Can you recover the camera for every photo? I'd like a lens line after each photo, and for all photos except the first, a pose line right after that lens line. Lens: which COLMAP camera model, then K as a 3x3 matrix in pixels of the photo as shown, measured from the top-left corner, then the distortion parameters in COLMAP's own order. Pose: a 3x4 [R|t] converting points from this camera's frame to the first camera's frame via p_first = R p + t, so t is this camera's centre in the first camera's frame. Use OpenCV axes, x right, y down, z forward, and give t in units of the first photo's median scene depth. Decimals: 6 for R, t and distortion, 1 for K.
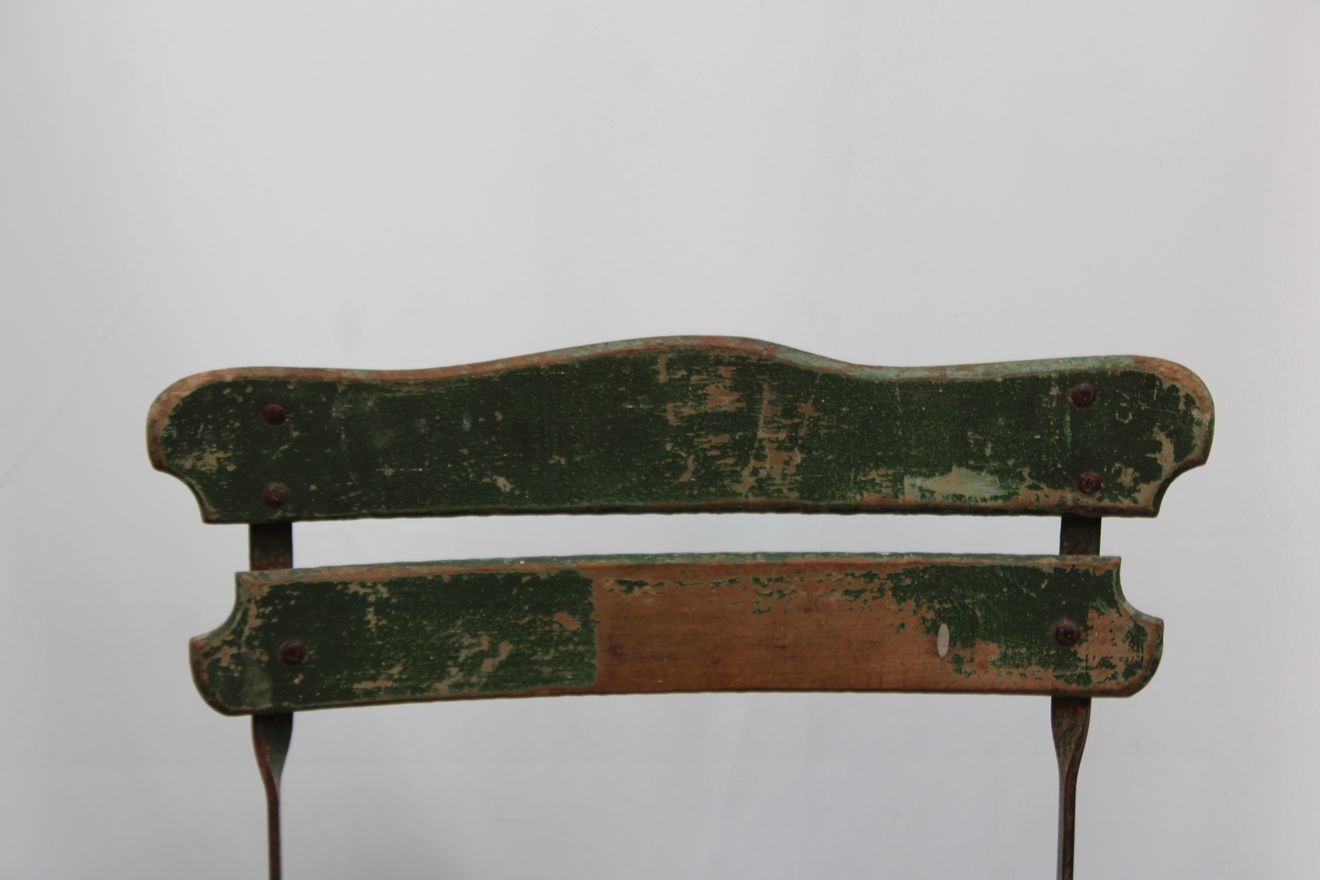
lens RADIAL K [[3115.6, 0, 643.7], [0, 3115.6, 376.4], [0, 0, 1]] dist [0.070066, 0.000000]
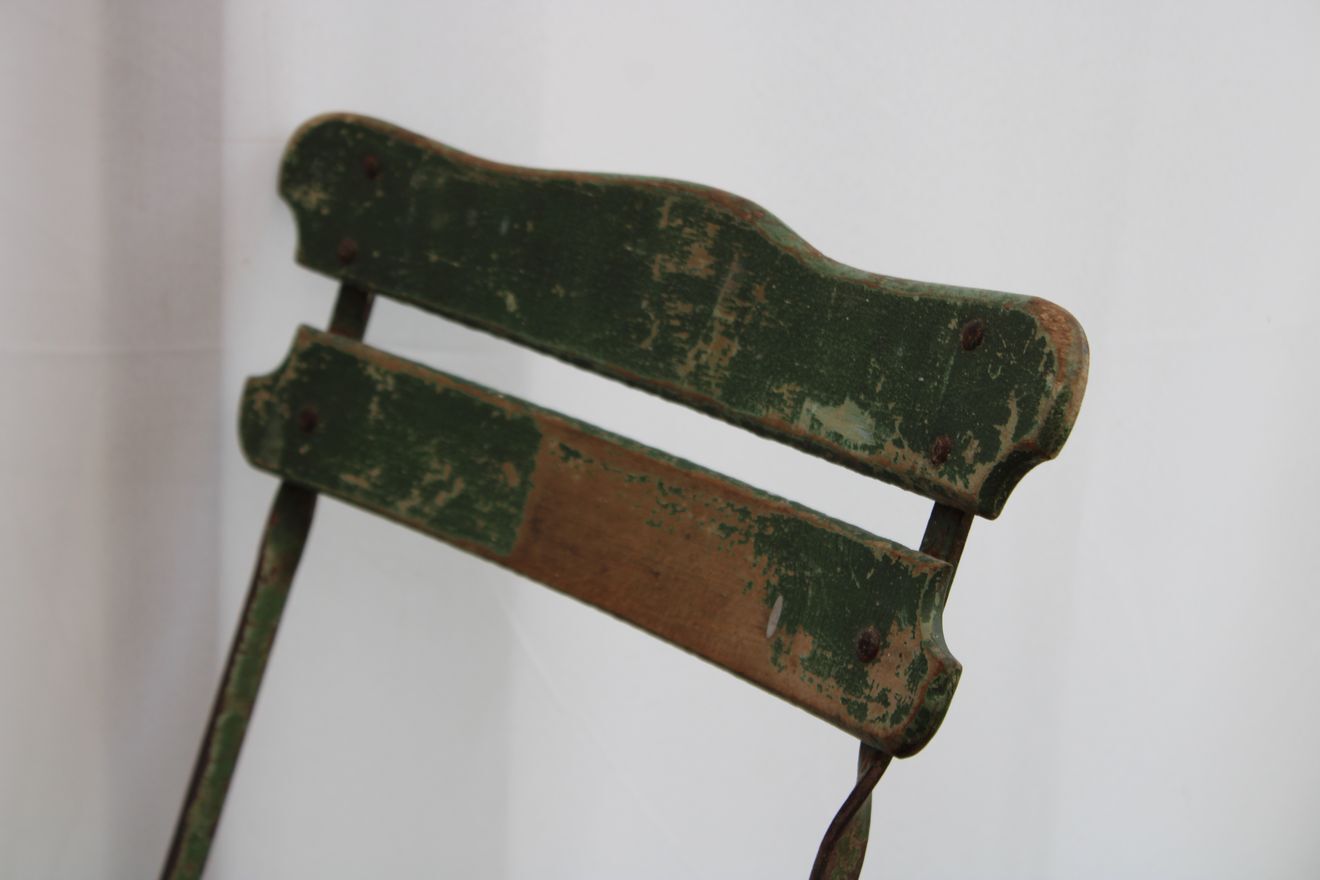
lens RADIAL K [[3115.6, 0, 669.7], [0, 3115.6, 432.0], [0, 0, 1]] dist [0.070066, 0.000000]
pose [[0.561273, 0.211025, -0.800276, 0.692697], [-0.403664, 0.913938, -0.042112, 0.086723], [0.722515, 0.346679, 0.598152, 0.512503]]
